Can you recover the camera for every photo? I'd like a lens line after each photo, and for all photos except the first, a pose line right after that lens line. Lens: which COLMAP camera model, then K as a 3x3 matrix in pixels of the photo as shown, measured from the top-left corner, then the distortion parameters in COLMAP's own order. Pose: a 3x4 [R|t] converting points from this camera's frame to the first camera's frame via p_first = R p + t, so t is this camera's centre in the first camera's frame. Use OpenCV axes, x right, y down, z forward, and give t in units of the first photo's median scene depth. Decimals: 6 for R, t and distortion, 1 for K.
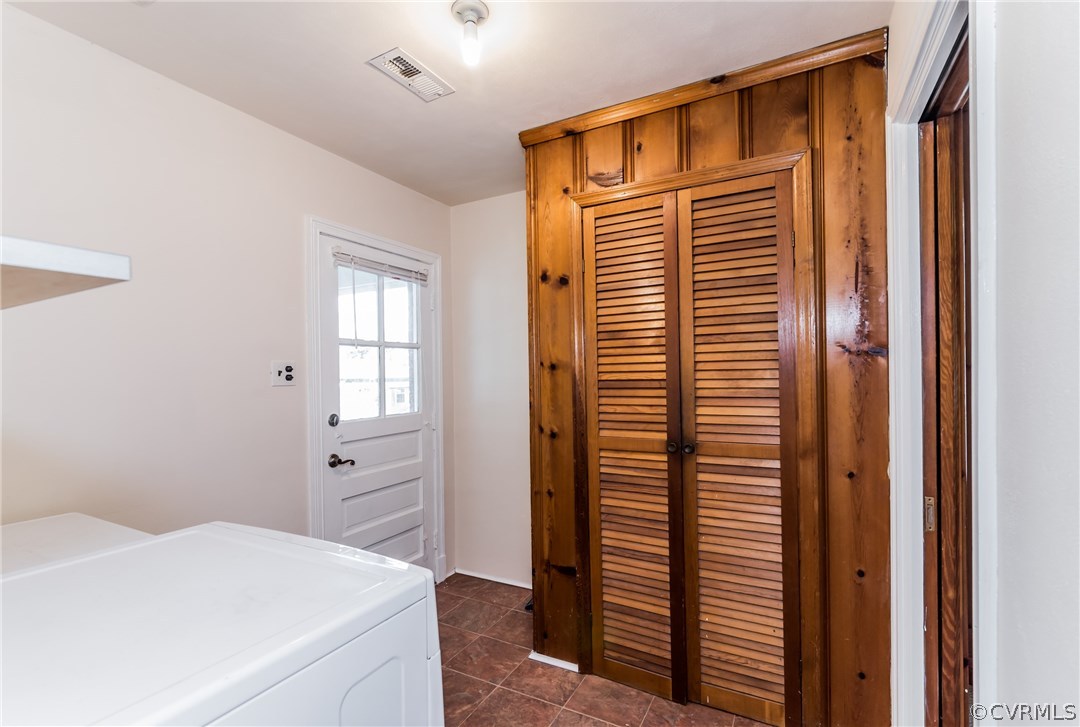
lens RADIAL K [[492.9, 0, 535.5], [0, 492.9, 380.9], [0, 0, 1]] dist [-0.000722, -0.000385]
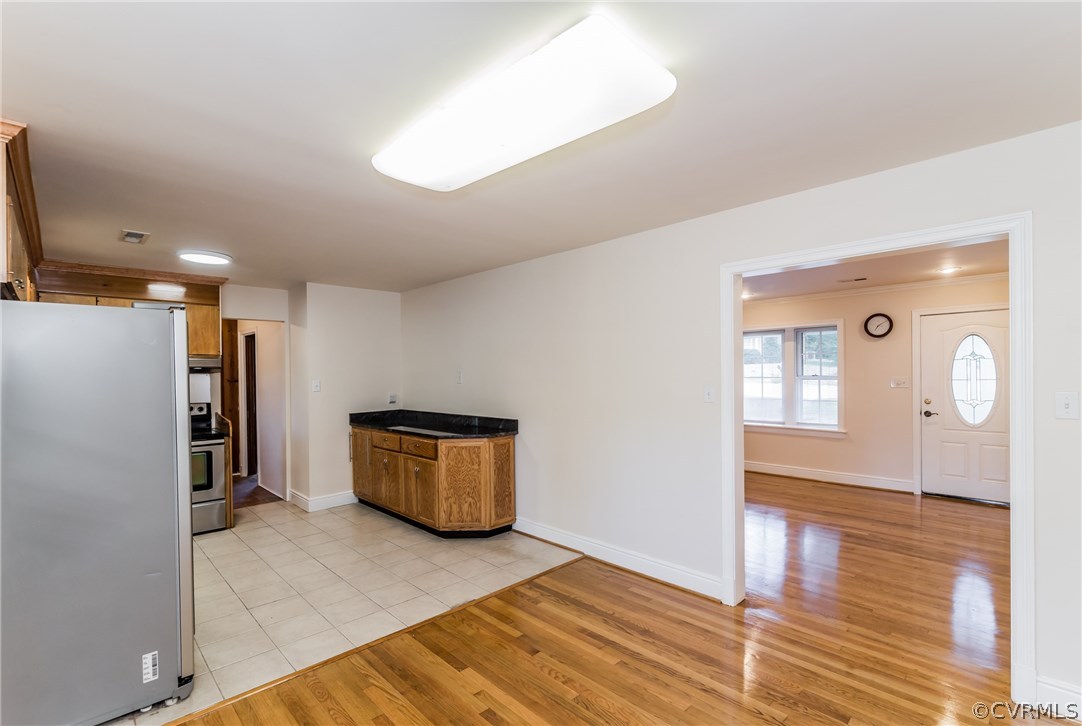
lens RADIAL K [[493.8, 0, 541.0], [0, 493.8, 376.5], [0, 0, 1]] dist [-0.000722, -0.000385]
pose [[0.305384, 0.004923, 0.952217, -2.042435], [0.018654, 0.999764, -0.011151, -0.003104], [-0.952047, 0.021168, 0.305220, -2.247508]]
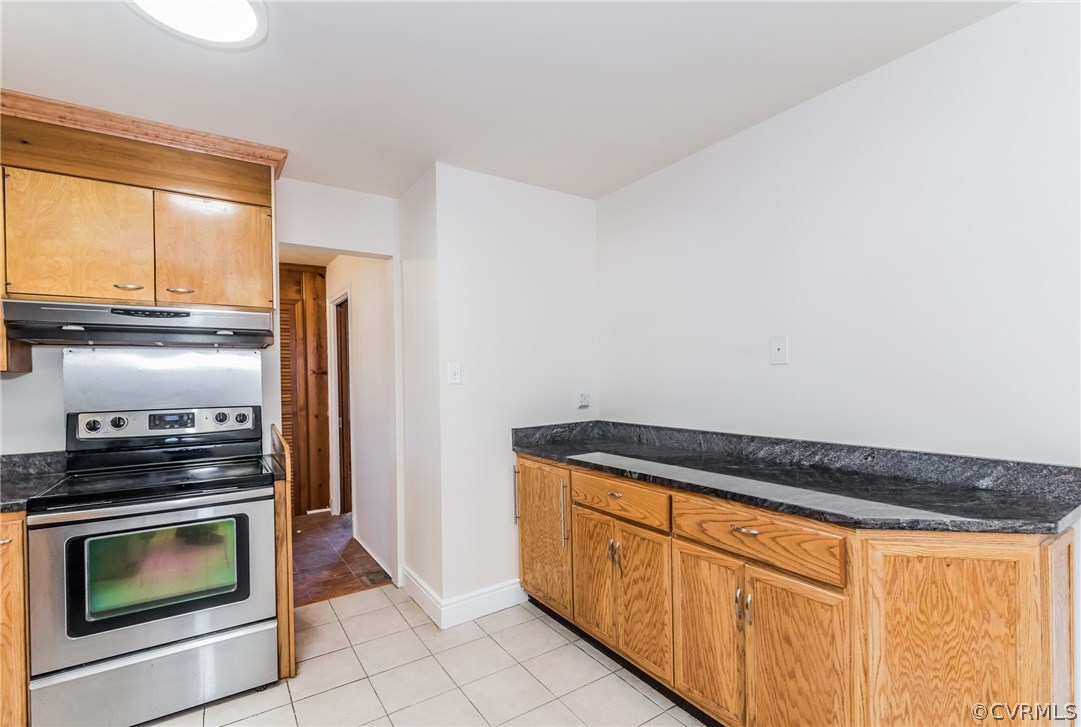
lens RADIAL K [[493.3, 0, 537.7], [0, 493.3, 381.3], [0, 0, 1]] dist [-0.000722, -0.000385]
pose [[0.471872, -0.000425, 0.881667, -1.018912], [0.018889, 0.999775, -0.009627, 0.031022], [-0.881465, 0.021196, 0.471774, -1.186454]]
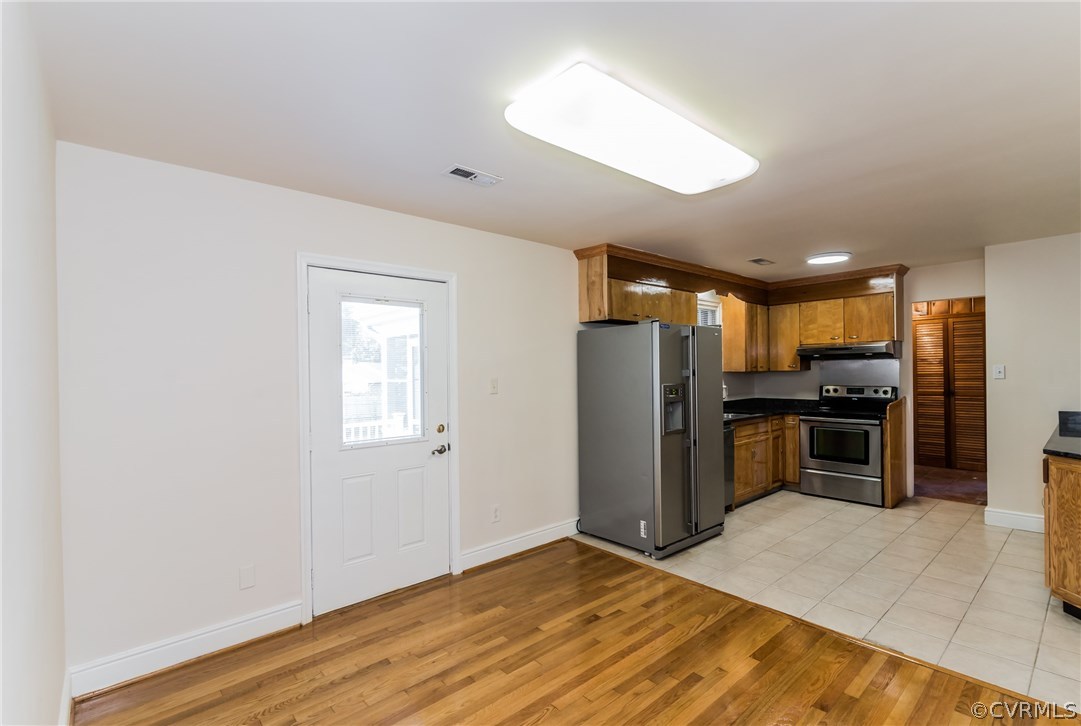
lens RADIAL K [[493.3, 0, 538.2], [0, 493.3, 373.3], [0, 0, 1]] dist [-0.000722, -0.000385]
pose [[0.937366, 0.003795, -0.348326, -1.087804], [-0.004574, 0.999989, -0.001415, 0.011596], [0.348316, 0.002920, 0.937373, -2.935512]]
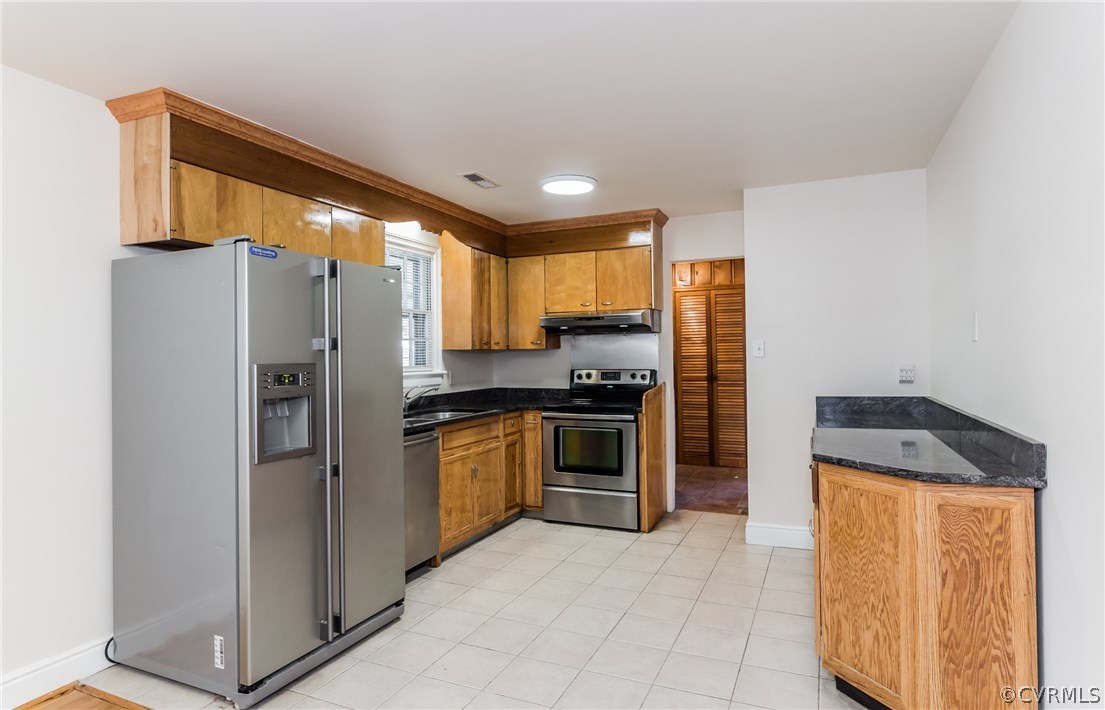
lens RADIAL K [[607.4, 0, 550.8], [0, 607.4, 350.6], [0, 0, 1]] dist [-0.001761, -0.002304]
pose [[0.997411, 0.003327, 0.071833, -0.838234], [-0.001883, 0.999795, -0.020168, 0.041366], [-0.071886, 0.019981, 0.997213, -2.308071]]
